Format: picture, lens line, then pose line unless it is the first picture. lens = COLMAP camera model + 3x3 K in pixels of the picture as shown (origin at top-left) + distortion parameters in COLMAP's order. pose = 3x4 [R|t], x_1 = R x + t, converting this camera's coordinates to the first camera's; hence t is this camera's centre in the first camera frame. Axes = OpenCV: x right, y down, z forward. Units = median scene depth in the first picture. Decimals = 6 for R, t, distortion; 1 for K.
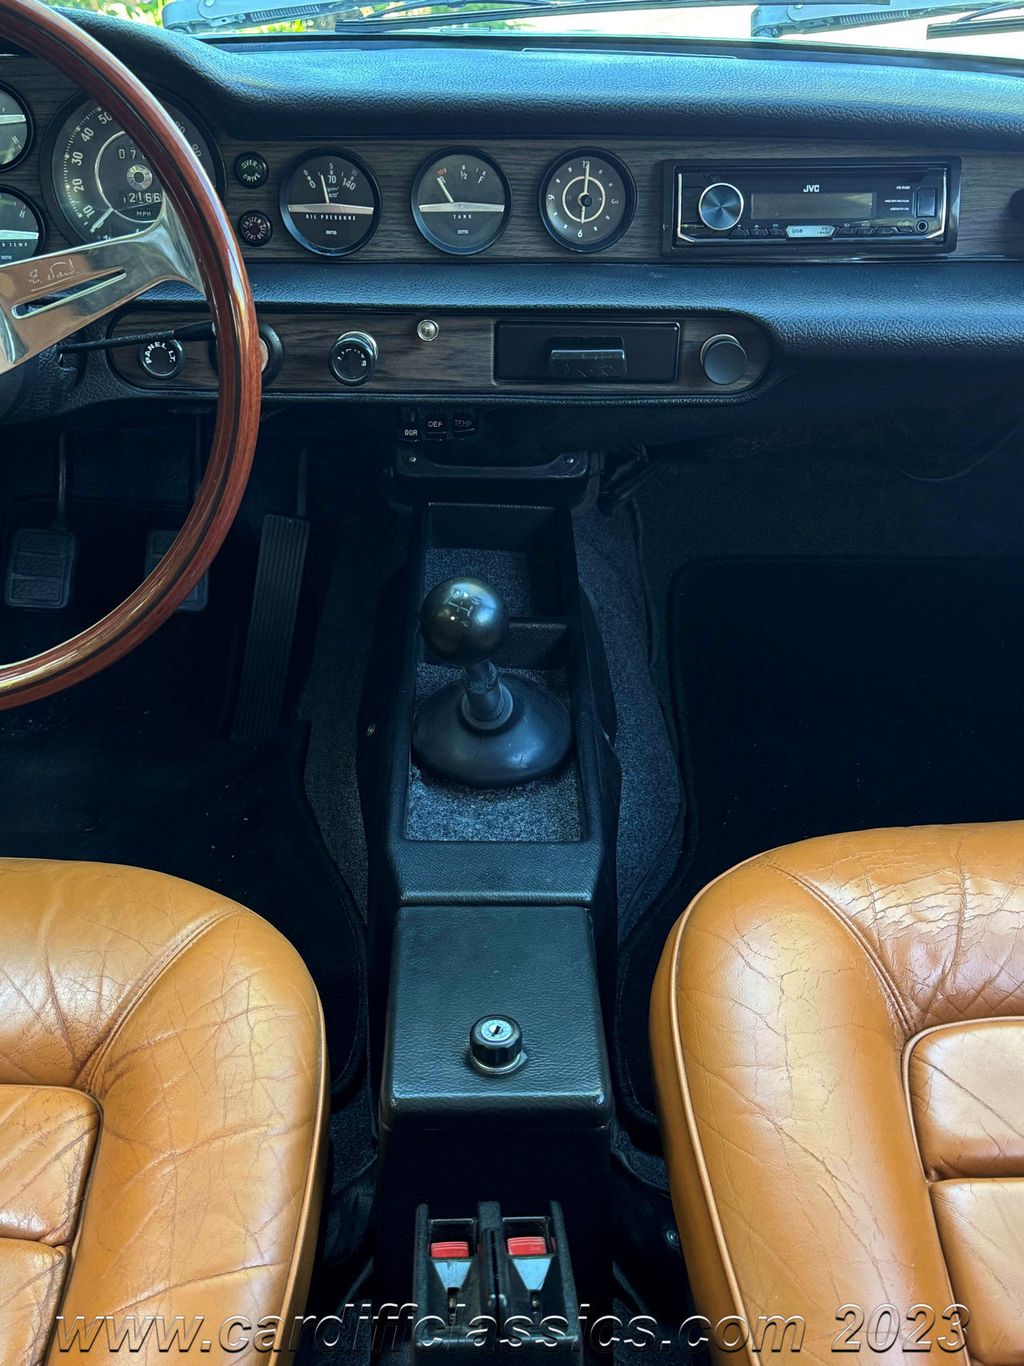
lens RADIAL K [[1557.5, 0, 512.0], [0, 1557.5, 683.0], [0, 0, 1]] dist [0.149640, -0.440576]
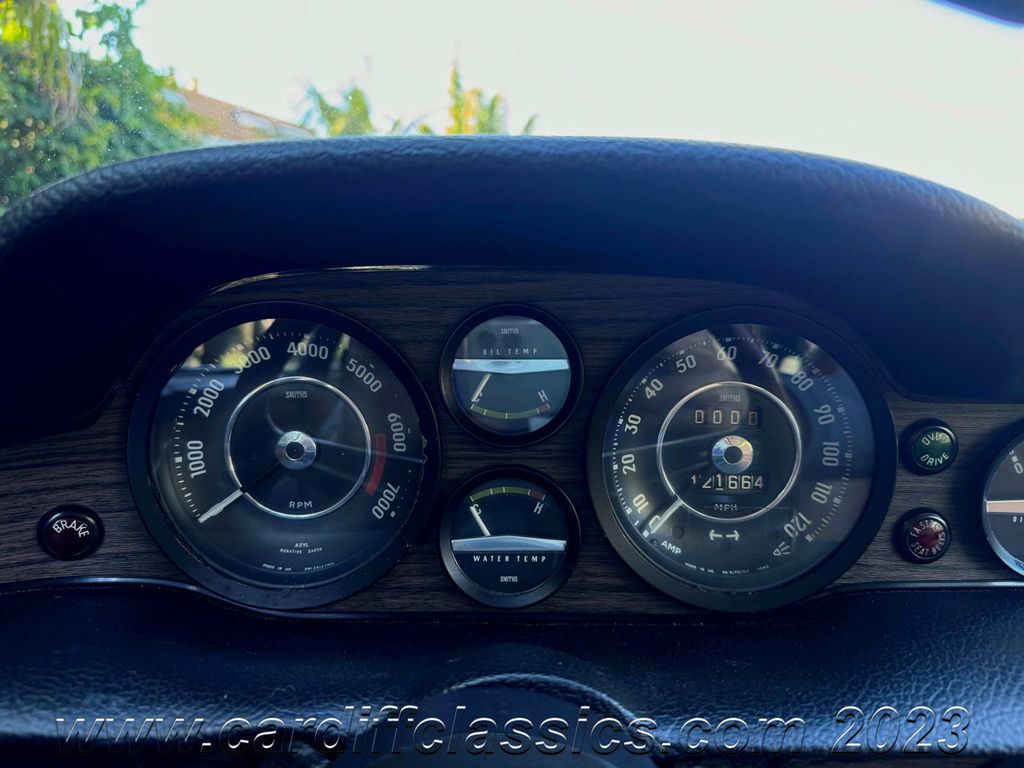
lens RADIAL K [[719.4, 0, 514.5], [0, 719.4, 390.0], [0, 0, 1]] dist [0.056584, -0.062710]
pose [[0.999830, 0.008744, -0.016208, -0.320572], [-0.012904, 0.960544, -0.277827, -0.265409], [0.013139, 0.277990, 0.960494, 0.718545]]
